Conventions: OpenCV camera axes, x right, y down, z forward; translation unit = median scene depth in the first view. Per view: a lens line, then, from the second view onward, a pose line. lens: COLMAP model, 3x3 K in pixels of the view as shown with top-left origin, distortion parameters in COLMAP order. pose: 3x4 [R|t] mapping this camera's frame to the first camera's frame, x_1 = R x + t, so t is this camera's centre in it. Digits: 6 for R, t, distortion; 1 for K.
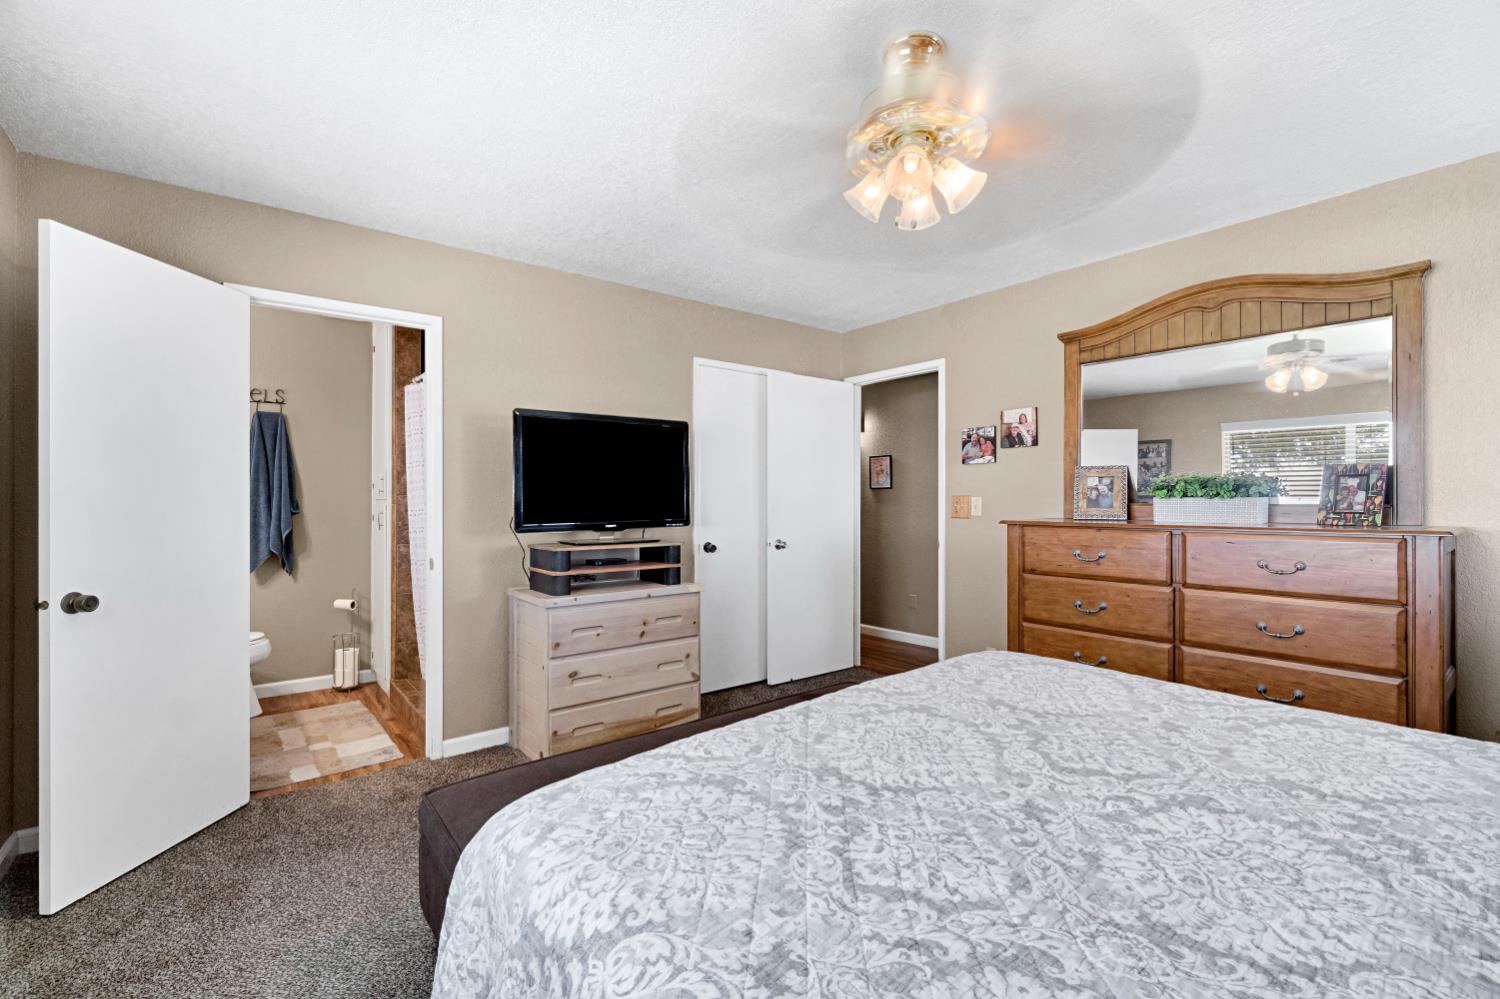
lens RADIAL K [[655.7, 0, 751.5], [0, 655.7, 493.2], [0, 0, 1]] dist [-0.003596, -0.001261]
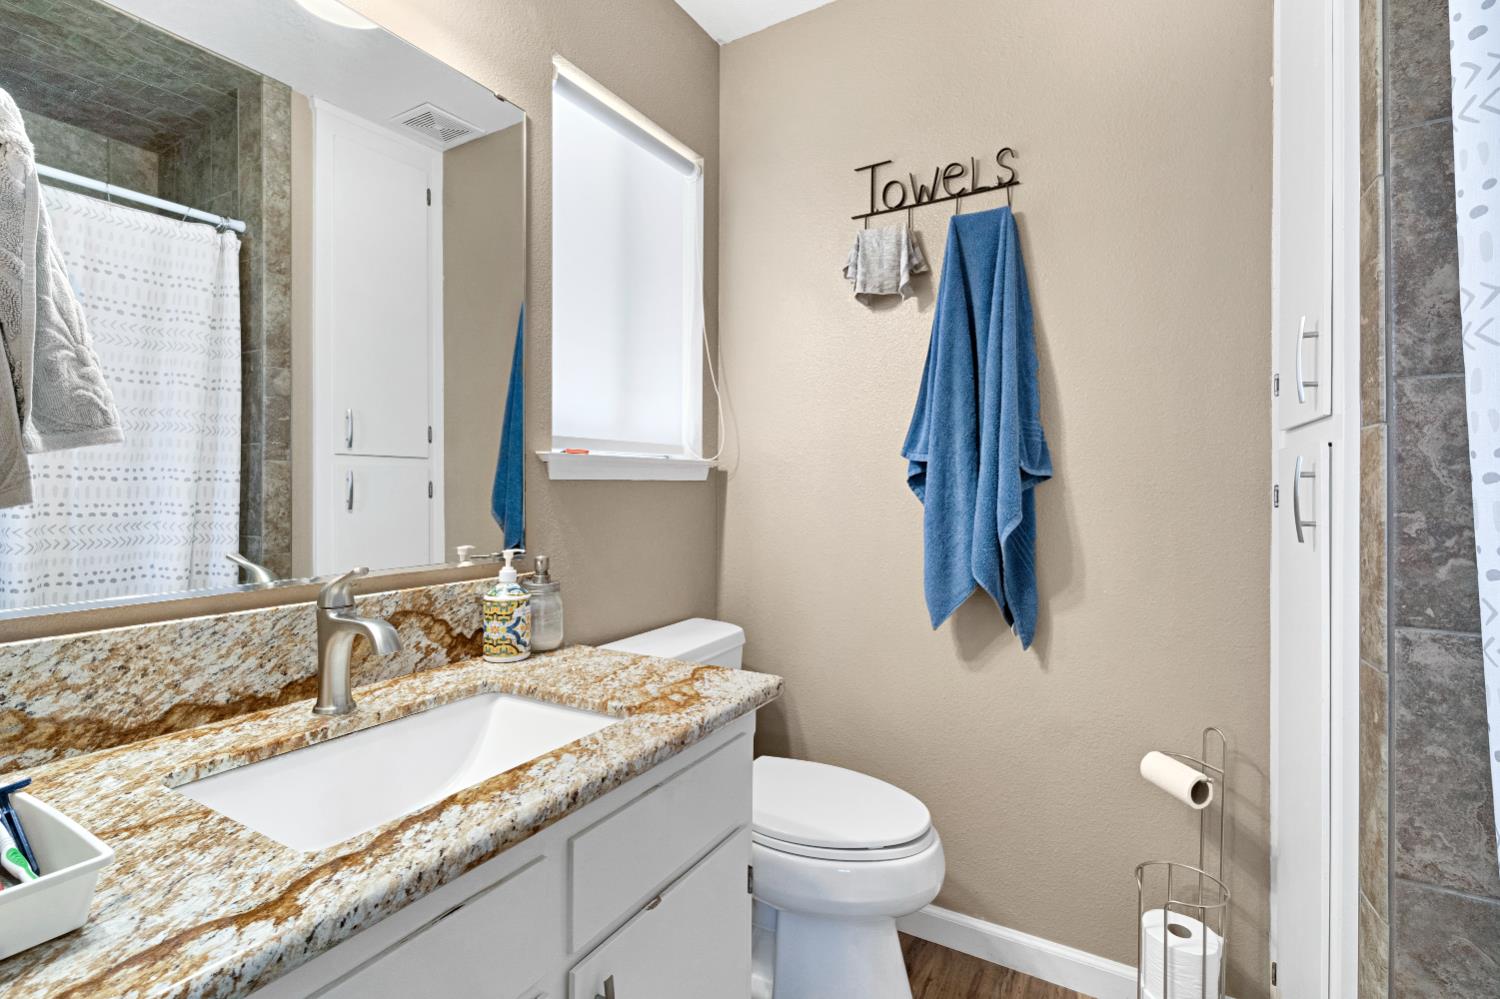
lens RADIAL K [[655.7, 0, 769.1], [0, 655.7, 481.4], [0, 0, 1]] dist [-0.003596, -0.001261]
pose [[0.350224, -0.001631, -0.936664, -0.414232], [-0.003639, 0.999989, -0.003102, 0.034887], [0.936659, 0.004495, 0.350214, 0.737439]]
